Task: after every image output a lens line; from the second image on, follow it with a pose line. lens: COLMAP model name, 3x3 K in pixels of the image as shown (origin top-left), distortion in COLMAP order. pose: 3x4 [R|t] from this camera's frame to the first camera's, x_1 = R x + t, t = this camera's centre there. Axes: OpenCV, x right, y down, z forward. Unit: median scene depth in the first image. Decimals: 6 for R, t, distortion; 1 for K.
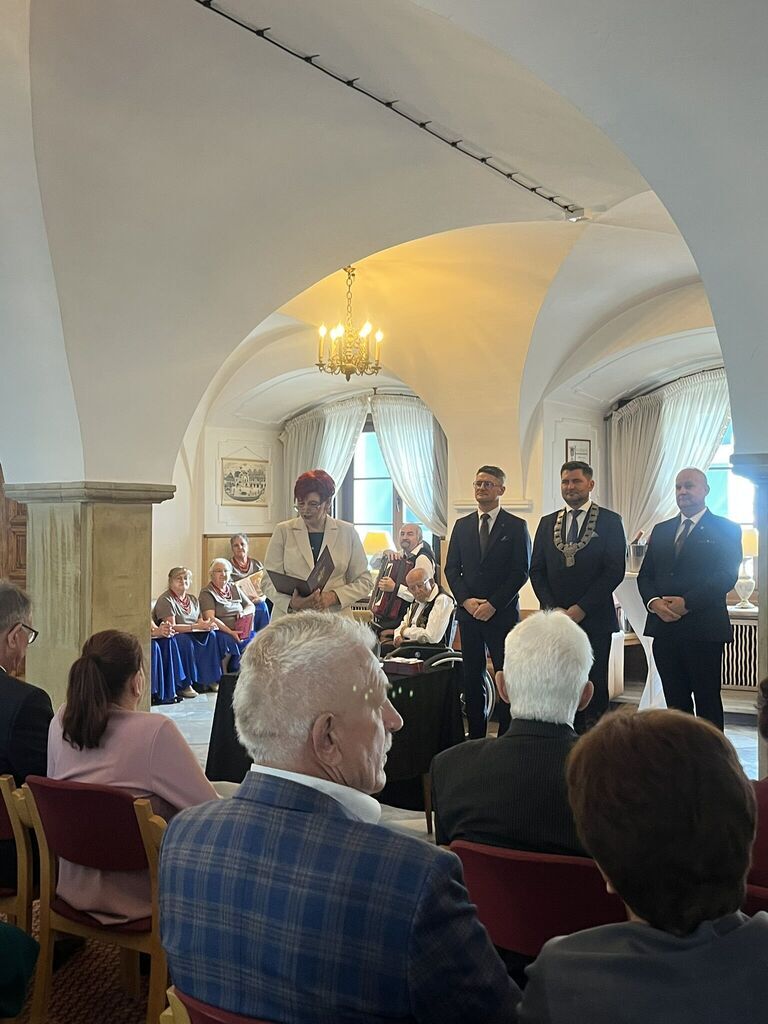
lens RADIAL K [[1231.9, 0, 384.0], [0, 1231.9, 512.0], [0, 0, 1]] dist [0.141297, -0.252663]
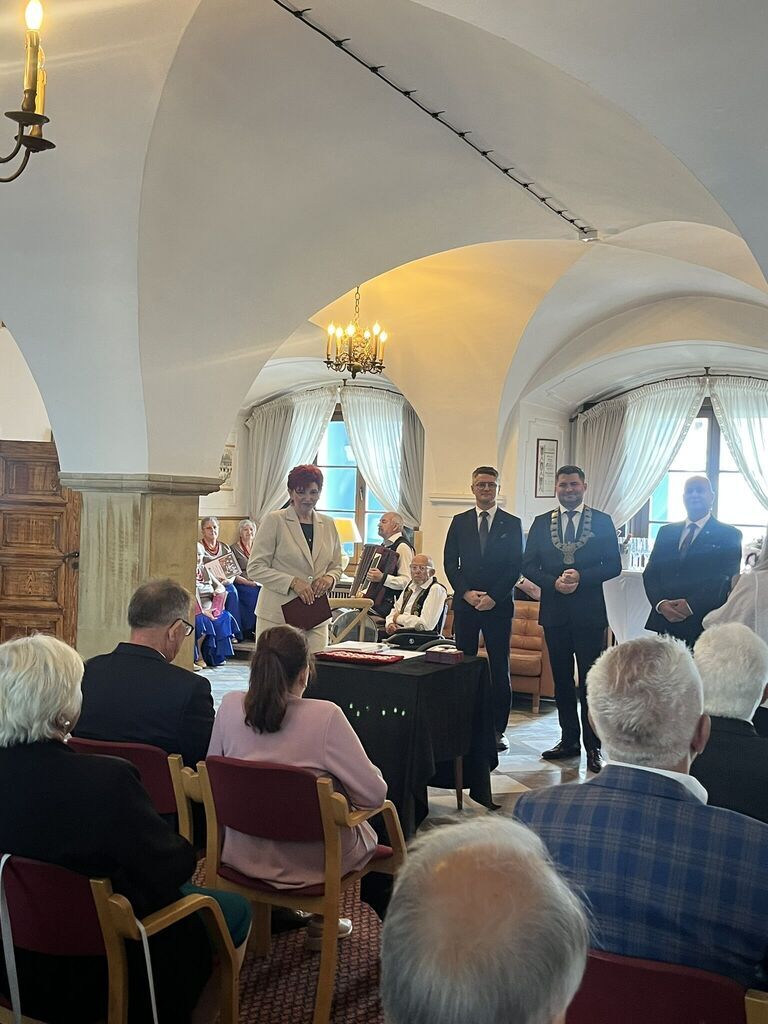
lens RADIAL K [[1231.9, 0, 384.0], [0, 1231.9, 512.0], [0, 0, 1]] dist [0.141297, -0.252663]
pose [[0.995080, 0.034132, 0.093011, -0.101708], [-0.035829, 0.999219, 0.016635, -0.012464], [-0.092370, -0.019885, 0.995526, -0.045407]]
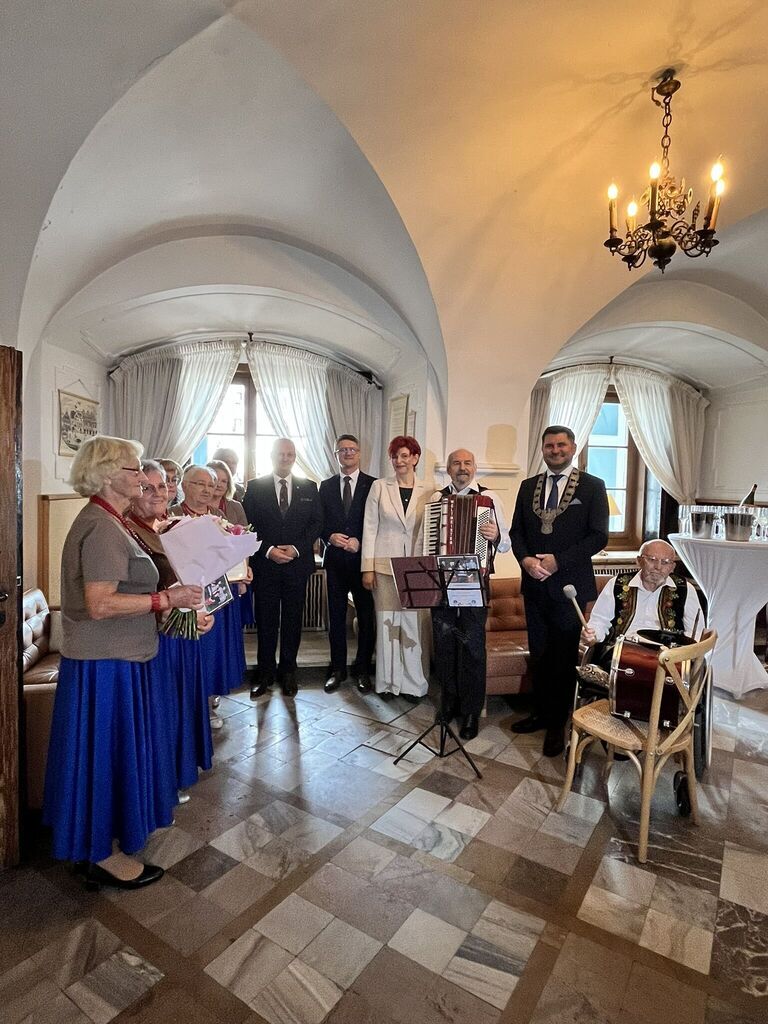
lens RADIAL K [[565.4, 0, 384.0], [0, 565.4, 512.0], [0, 0, 1]] dist [0.000423, 0.000211]
pose [[0.699835, -0.024497, 0.713885, -0.363278], [-0.028869, 0.997625, 0.062534, 0.002410], [-0.713721, -0.064373, 0.697465, 0.960831]]
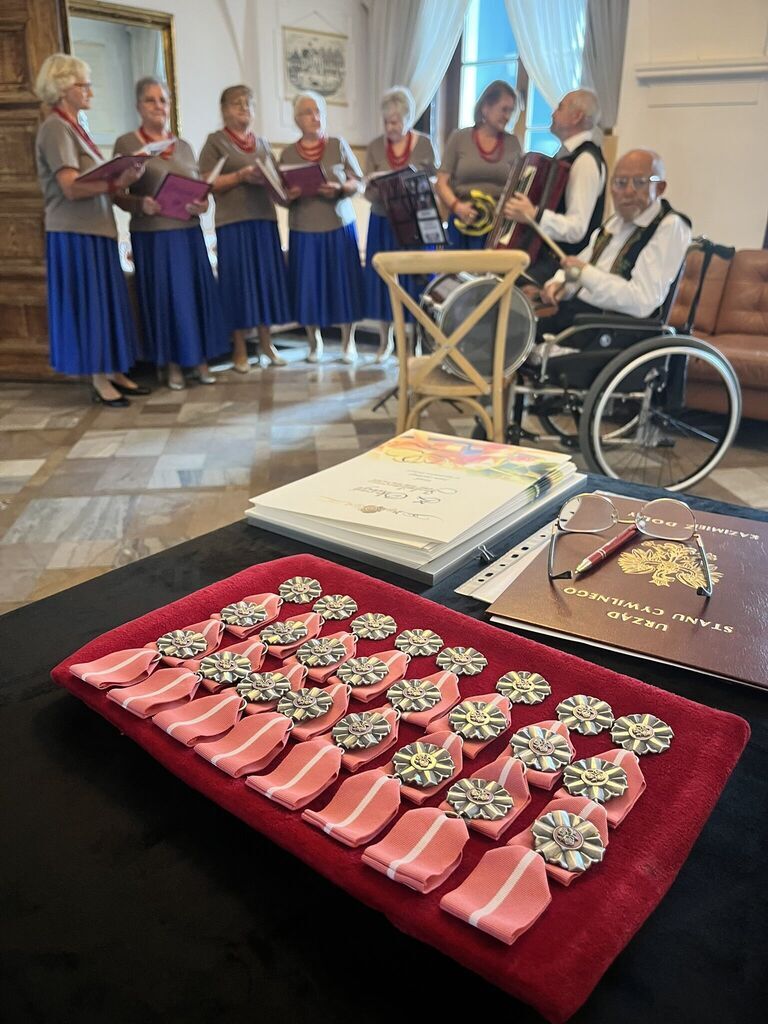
lens RADIAL K [[833.0, 0, 384.0], [0, 833.0, 512.0], [0, 0, 1]] dist [0.002966, 0.002715]
pose [[0.995964, 0.033715, -0.083183, -0.033028], [0.000349, 0.925309, 0.379214, 0.052437], [0.089755, -0.377712, 0.921562, 0.685326]]
